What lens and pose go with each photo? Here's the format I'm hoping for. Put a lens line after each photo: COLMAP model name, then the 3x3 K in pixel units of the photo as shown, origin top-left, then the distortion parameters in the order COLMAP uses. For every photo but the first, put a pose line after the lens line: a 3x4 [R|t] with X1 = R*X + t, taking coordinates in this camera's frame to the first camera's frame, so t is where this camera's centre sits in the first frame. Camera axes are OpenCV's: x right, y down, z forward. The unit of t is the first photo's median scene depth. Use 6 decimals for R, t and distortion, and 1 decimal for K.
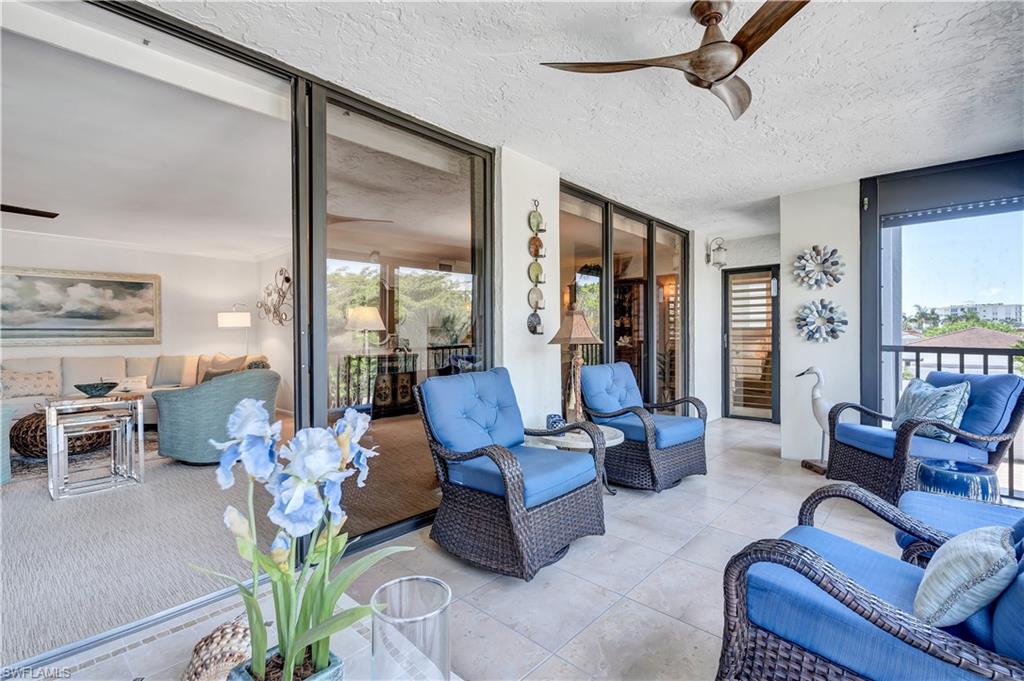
lens RADIAL K [[470.6, 0, 512.5], [0, 470.6, 342.6], [0, 0, 1]] dist [-0.001482, 0.001154]
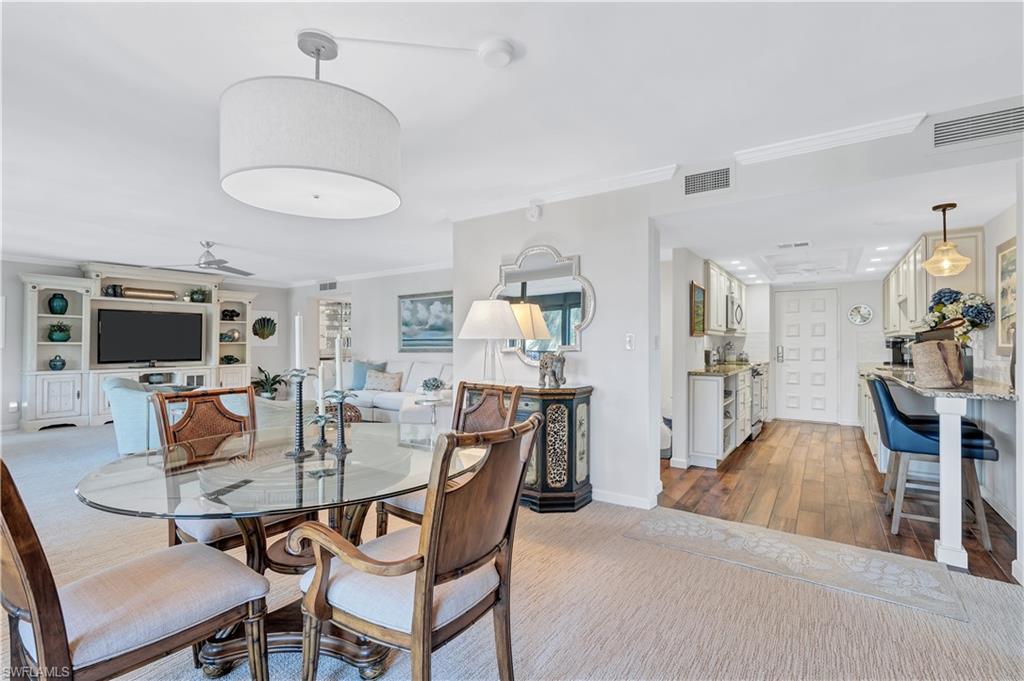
lens RADIAL K [[470.6, 0, 531.5], [0, 470.6, 333.8], [0, 0, 1]] dist [-0.001482, 0.001154]
pose [[0.124127, -0.010876, -0.992207, 0.304224], [-0.011734, 0.999854, -0.012428, -0.029449], [0.992197, 0.013185, 0.123982, 1.034382]]
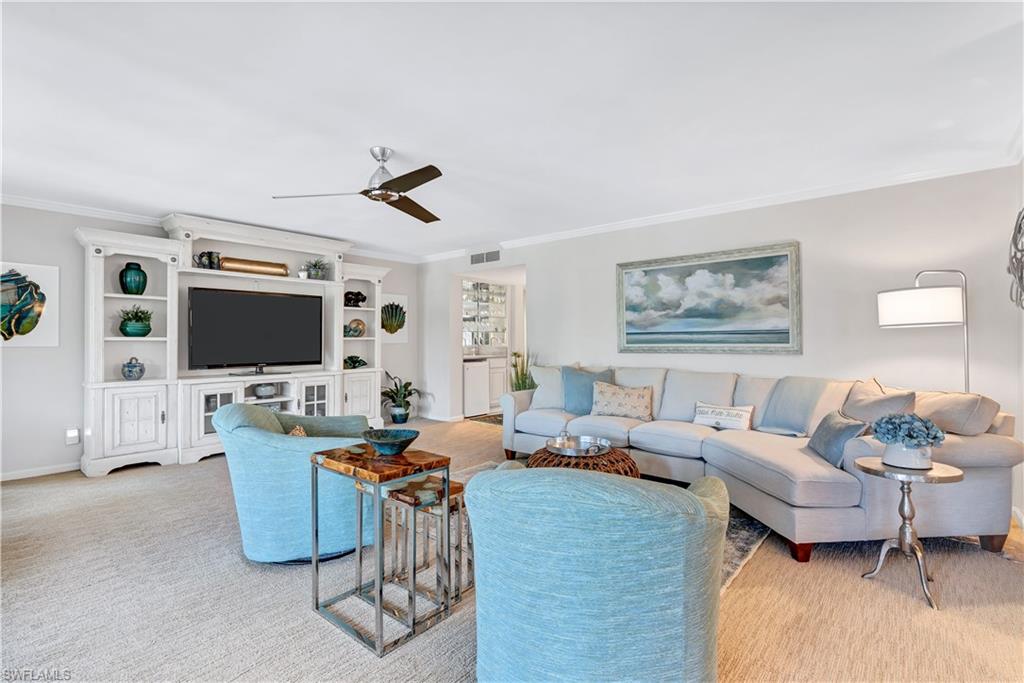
lens RADIAL K [[470.6, 0, 520.2], [0, 470.6, 335.5], [0, 0, 1]] dist [-0.001482, 0.001154]
pose [[0.021663, -0.000569, -0.999765, -0.172556], [-0.010138, 0.999948, -0.000789, -0.018857], [0.999714, 0.010153, 0.021656, 0.663680]]
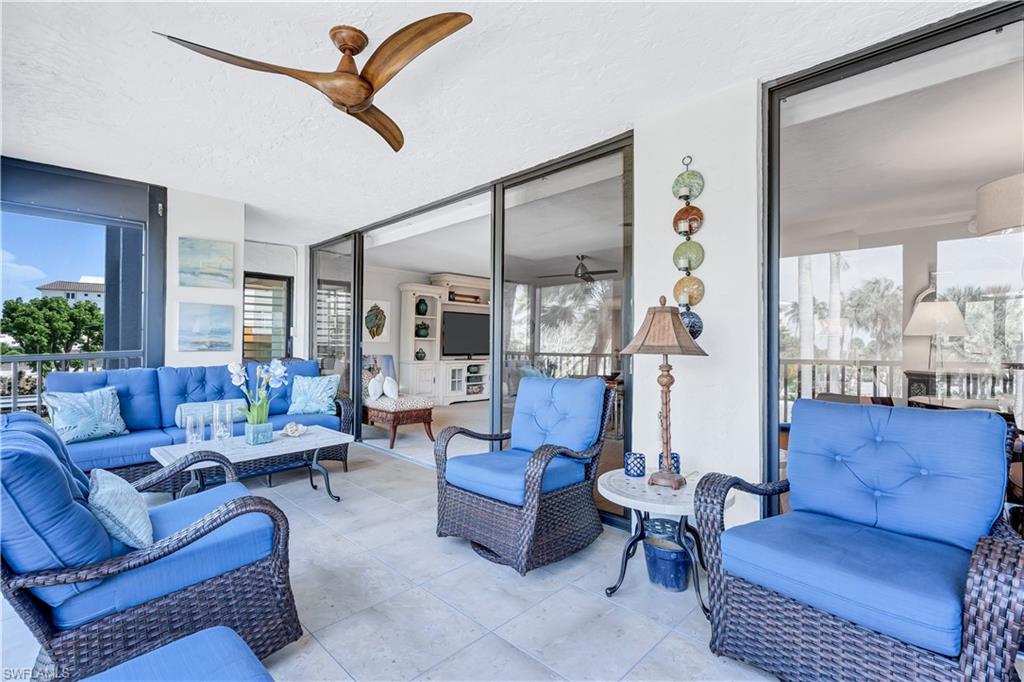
lens RADIAL K [[470.6, 0, 504.6], [0, 470.6, 341.1], [0, 0, 1]] dist [-0.001482, 0.001154]
pose [[-0.055177, -0.002377, -0.998474, 0.432433], [-0.020216, 0.999795, -0.001263, -0.005198], [0.998272, 0.020115, -0.055214, 0.416689]]
